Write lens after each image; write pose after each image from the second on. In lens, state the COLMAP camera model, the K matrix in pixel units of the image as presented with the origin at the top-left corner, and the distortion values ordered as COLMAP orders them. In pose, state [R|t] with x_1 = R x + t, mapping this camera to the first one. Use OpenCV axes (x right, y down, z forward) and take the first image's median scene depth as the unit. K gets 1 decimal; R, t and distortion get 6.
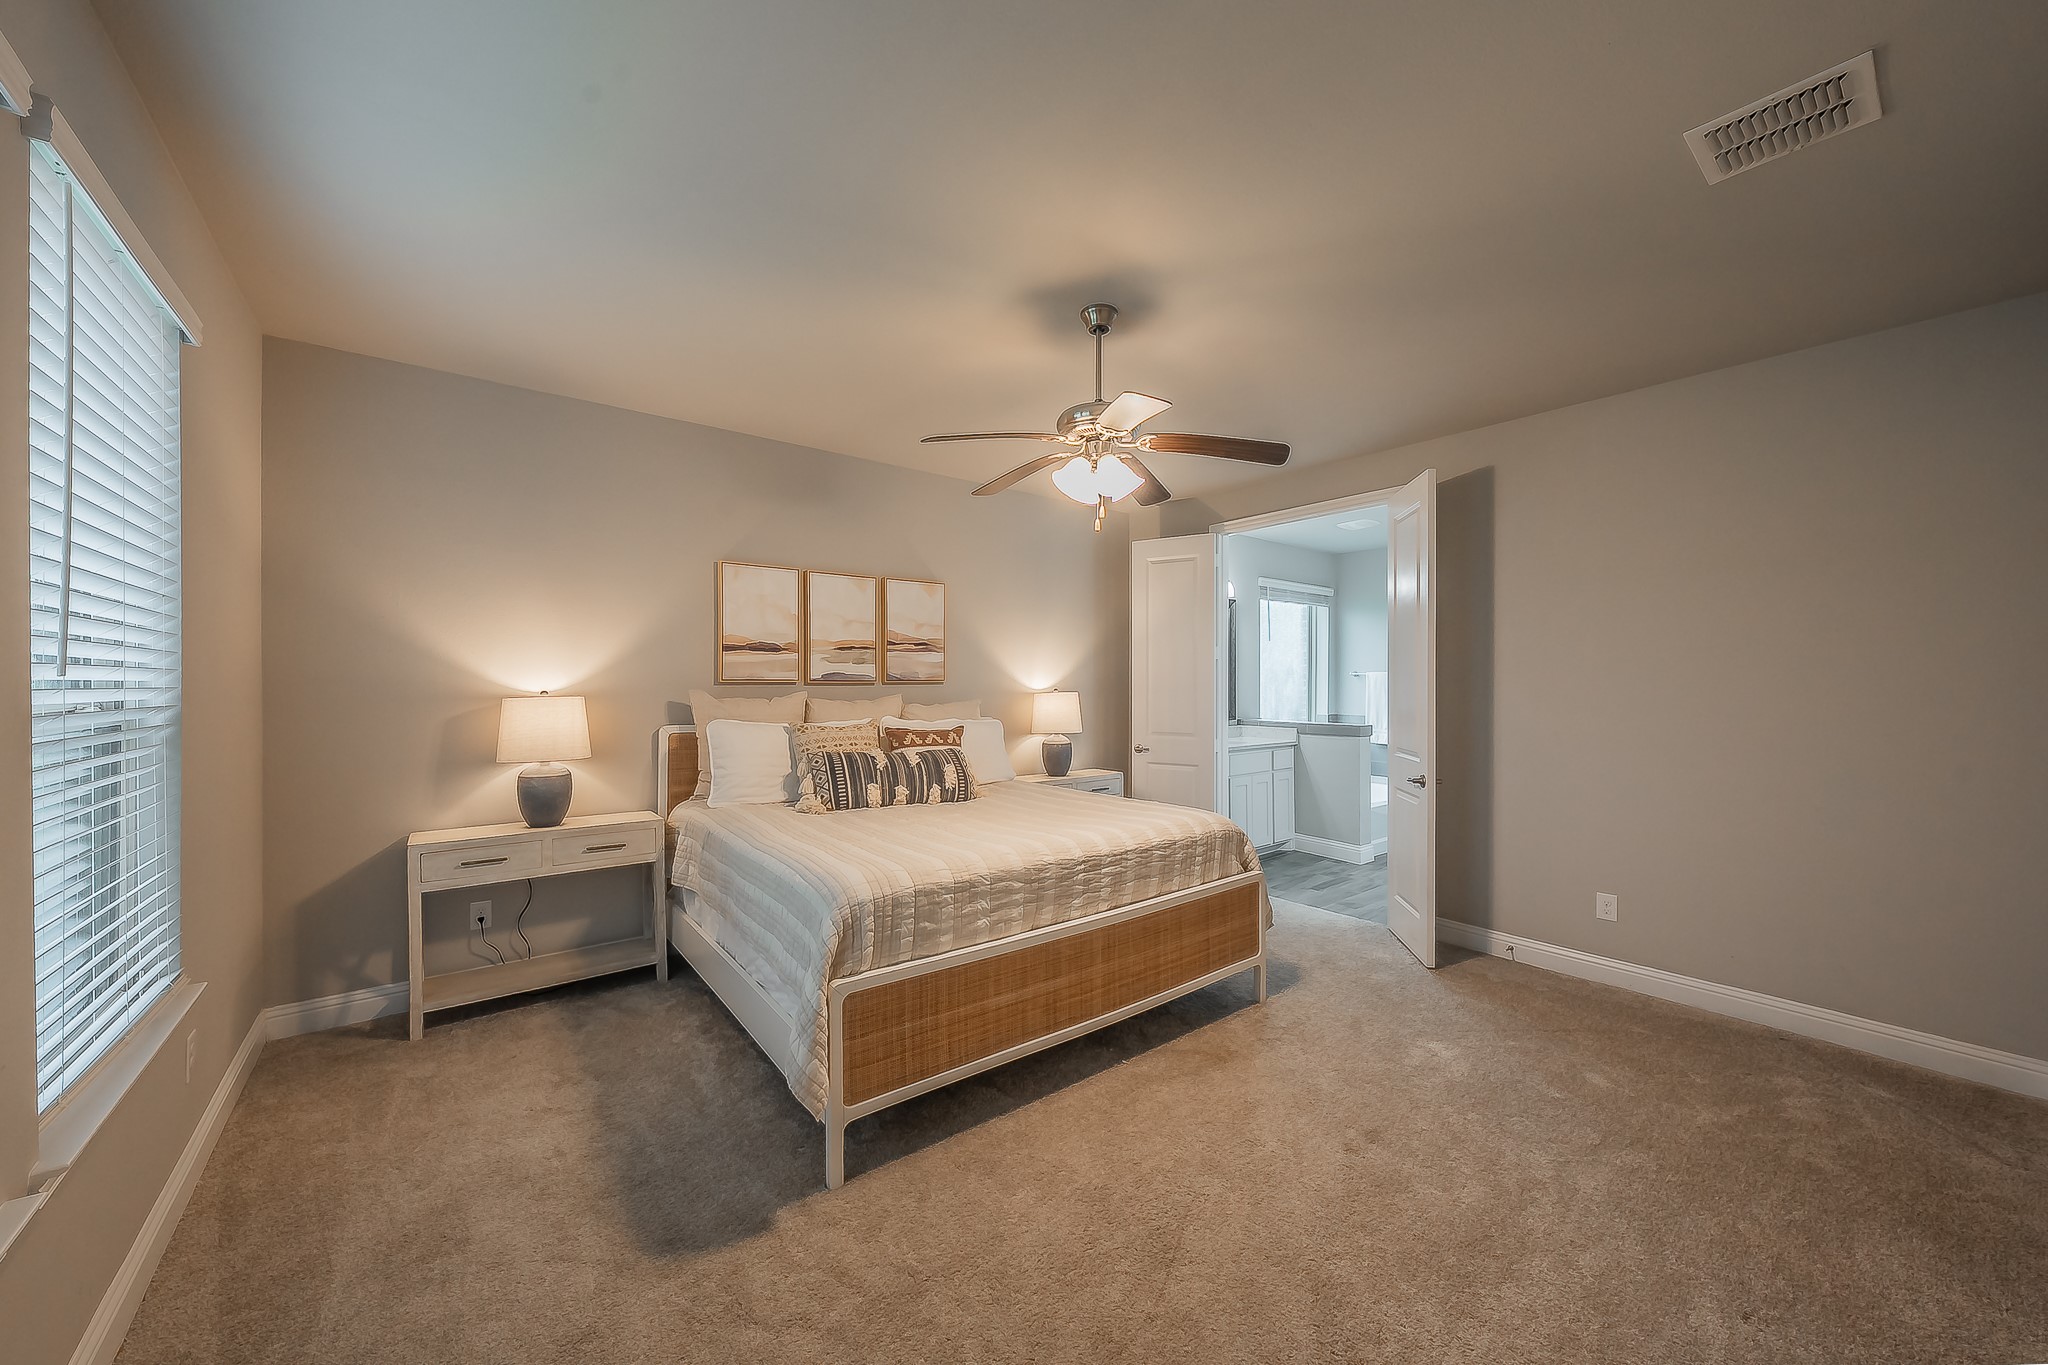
lens RADIAL K [[722.3, 0, 1028.1], [0, 722.3, 675.7], [0, 0, 1]] dist [-0.001103, 0.000183]
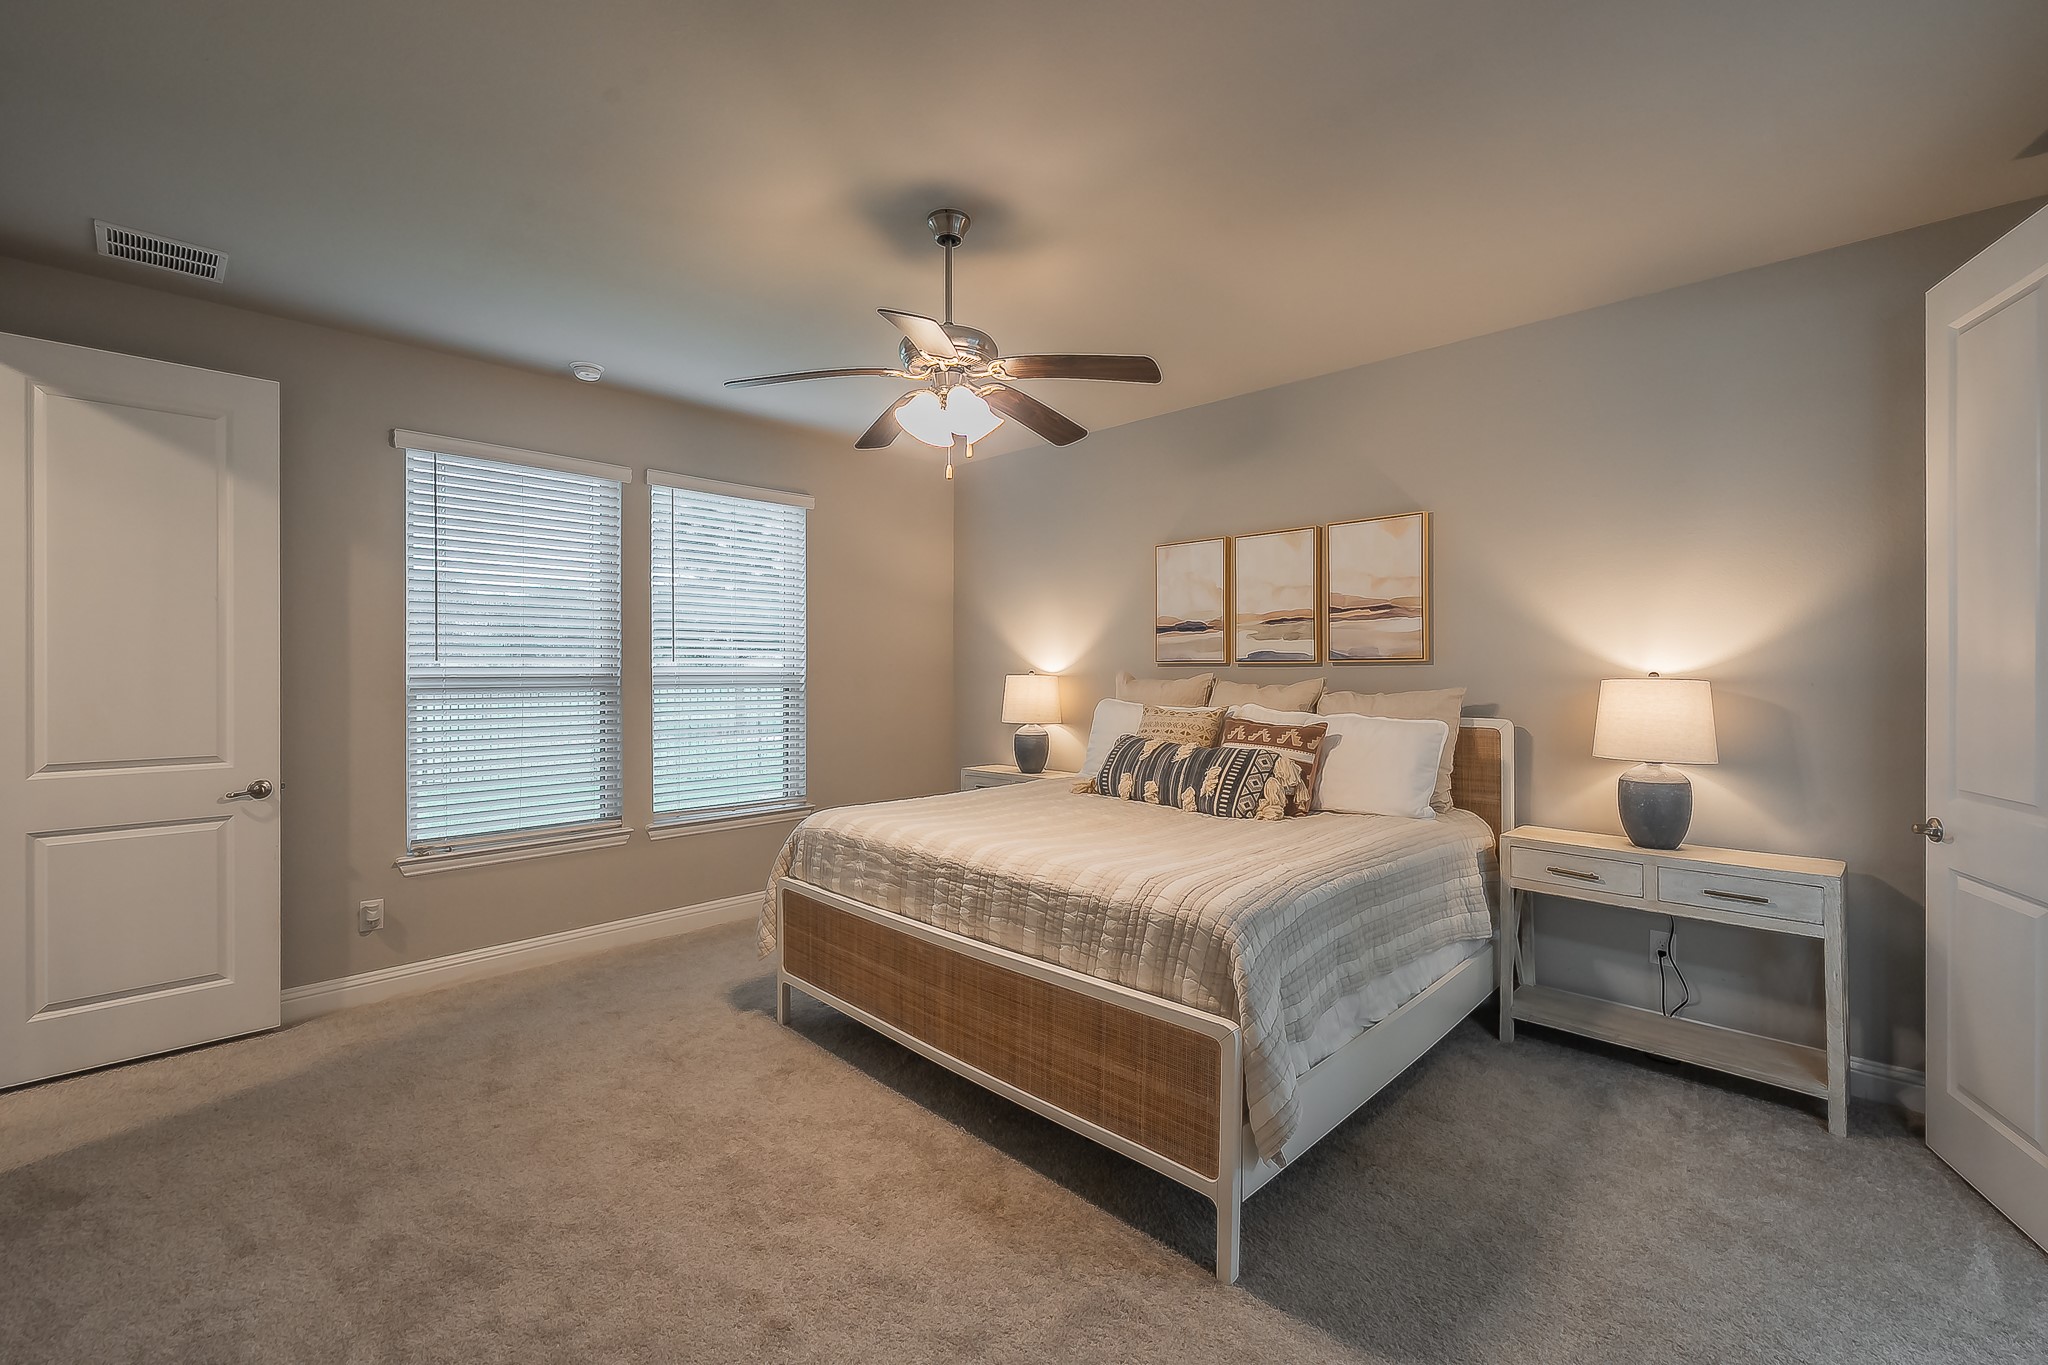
lens RADIAL K [[876.7, 0, 1023.0], [0, 876.7, 659.9], [0, 0, 1]] dist [0.000609, -0.000032]
pose [[0.126464, -0.014429, -0.991866, 0.736622], [0.009733, 0.999864, -0.013304, 0.017210], [0.991923, -0.007971, 0.126588, 0.625293]]
